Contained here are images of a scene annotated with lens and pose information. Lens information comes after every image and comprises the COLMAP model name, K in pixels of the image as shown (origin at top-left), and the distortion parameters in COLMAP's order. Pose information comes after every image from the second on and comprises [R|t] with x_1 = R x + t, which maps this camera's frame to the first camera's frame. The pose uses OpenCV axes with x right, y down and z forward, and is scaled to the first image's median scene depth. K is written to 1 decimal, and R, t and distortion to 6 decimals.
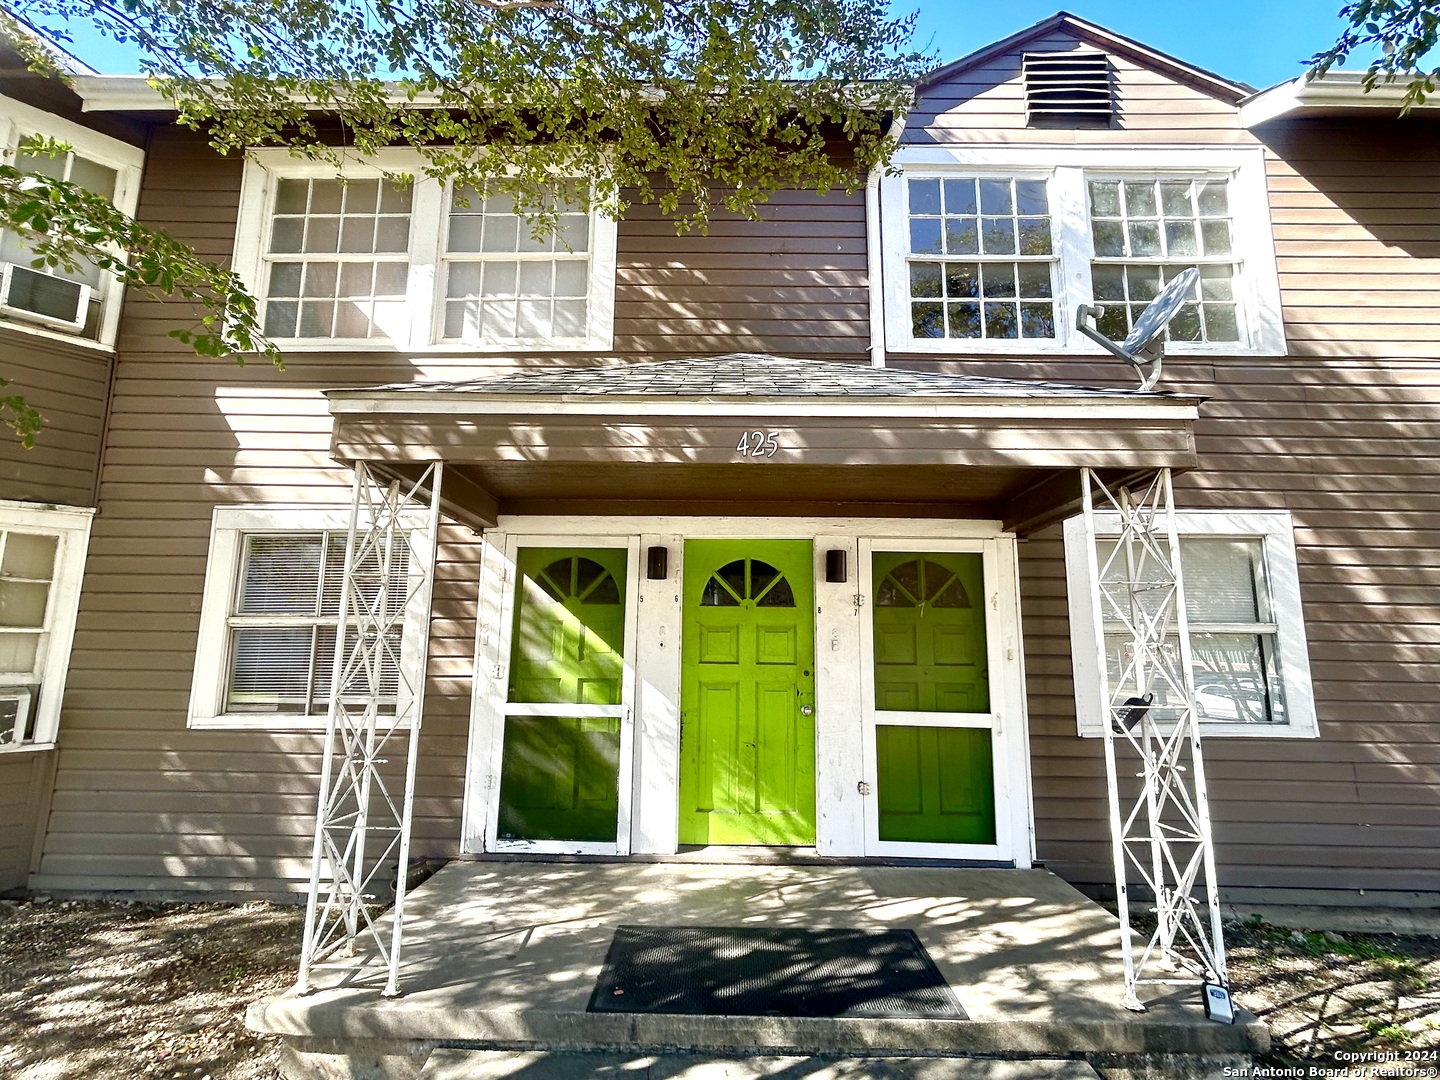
lens RADIAL K [[711.8, 0, 709.8], [0, 711.8, 540.3], [0, 0, 1]] dist [-0.003650, 0.000063]
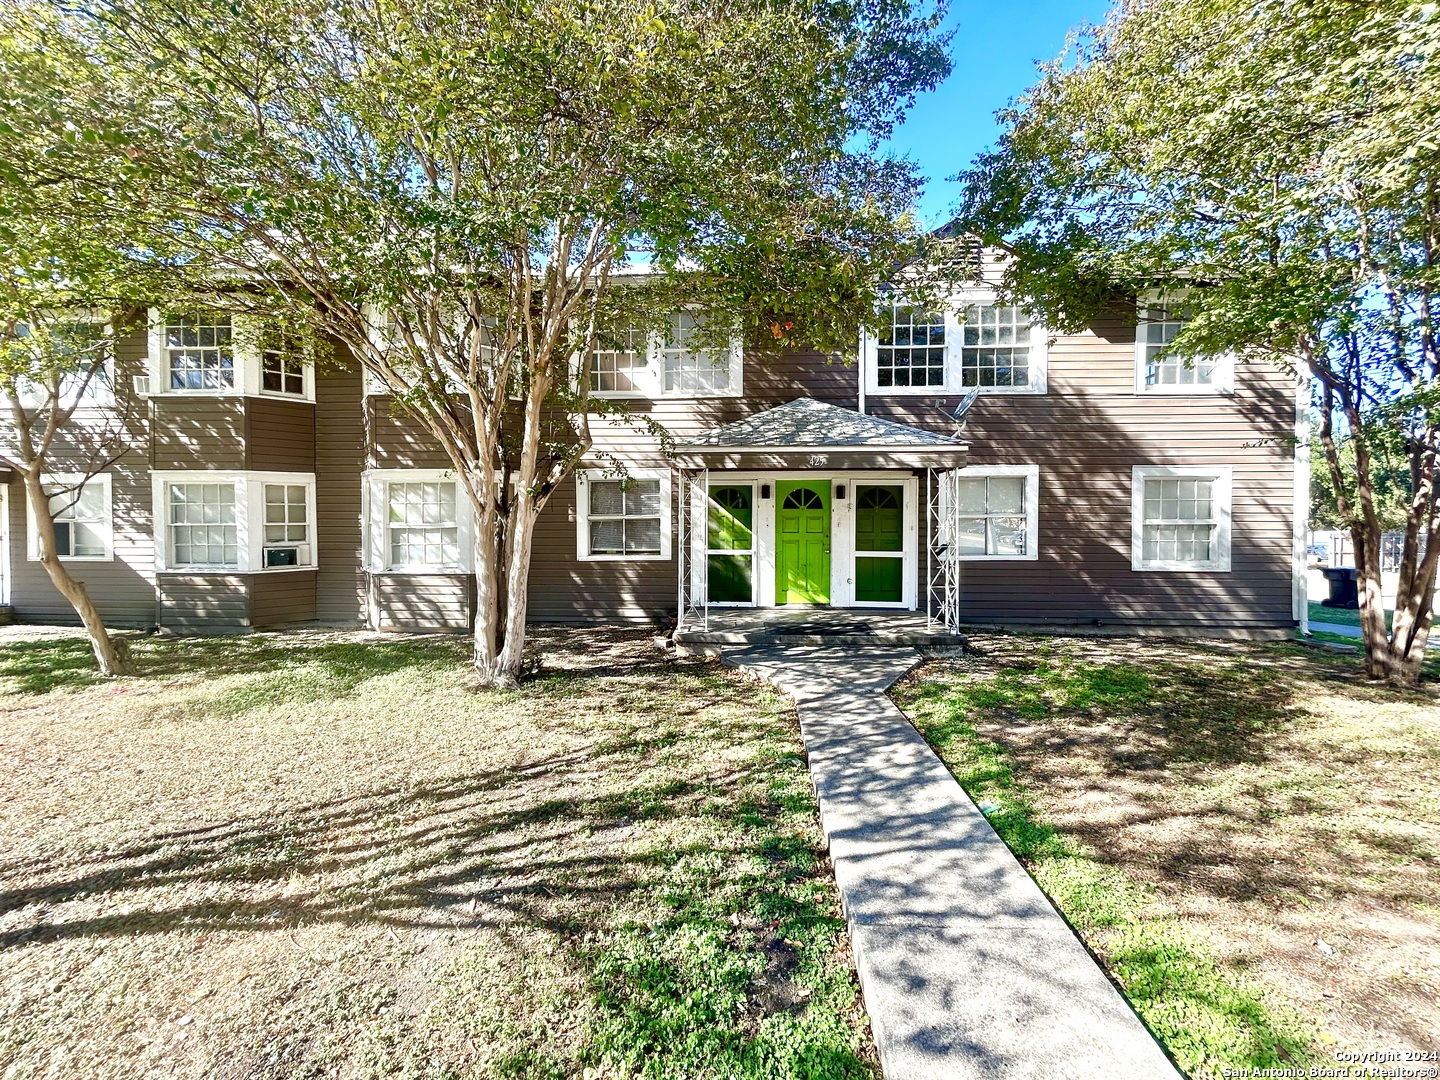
lens RADIAL K [[581.8, 0, 708.3], [0, 581.8, 534.4], [0, 0, 1]] dist [0.002507, 0.000052]
pose [[0.999636, -0.011036, -0.024617, -0.219247], [0.015427, 0.982430, 0.185993, -0.193257], [0.022132, -0.186306, 0.982243, -0.948764]]
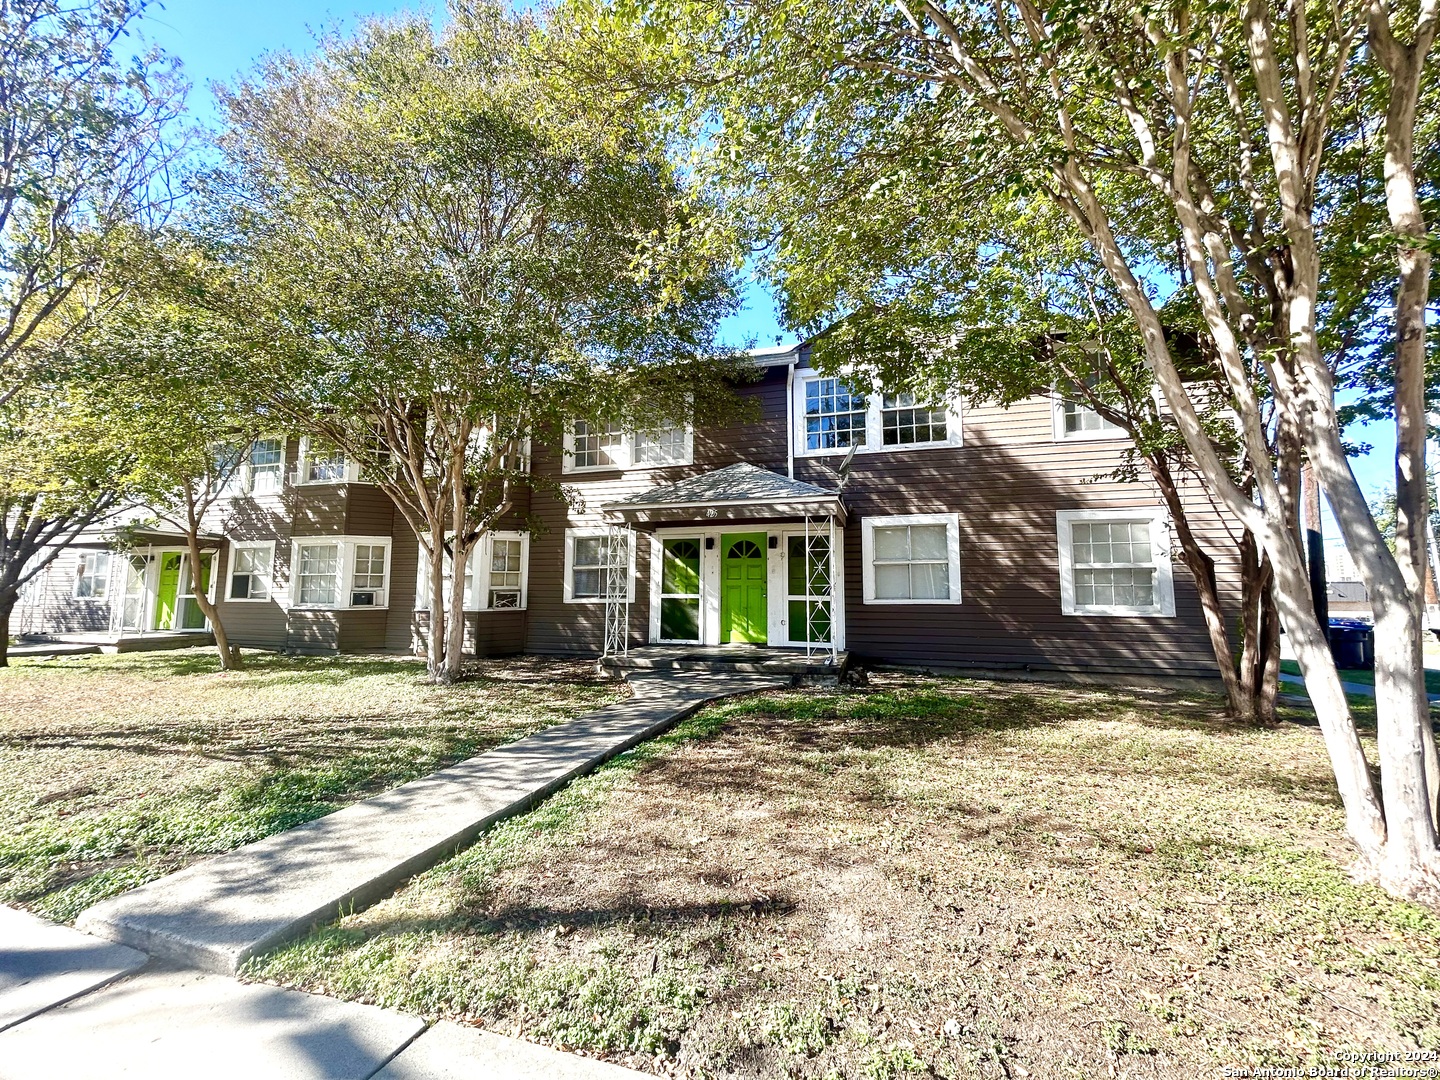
lens RADIAL K [[600.8, 0, 717.4], [0, 600.8, 533.9], [0, 0, 1]] dist [-0.000870, -0.000028]
pose [[0.961225, -0.037759, -0.273170, 0.593446], [0.056506, 0.996532, 0.061086, -0.147014], [0.269916, -0.074153, 0.960024, -1.237968]]
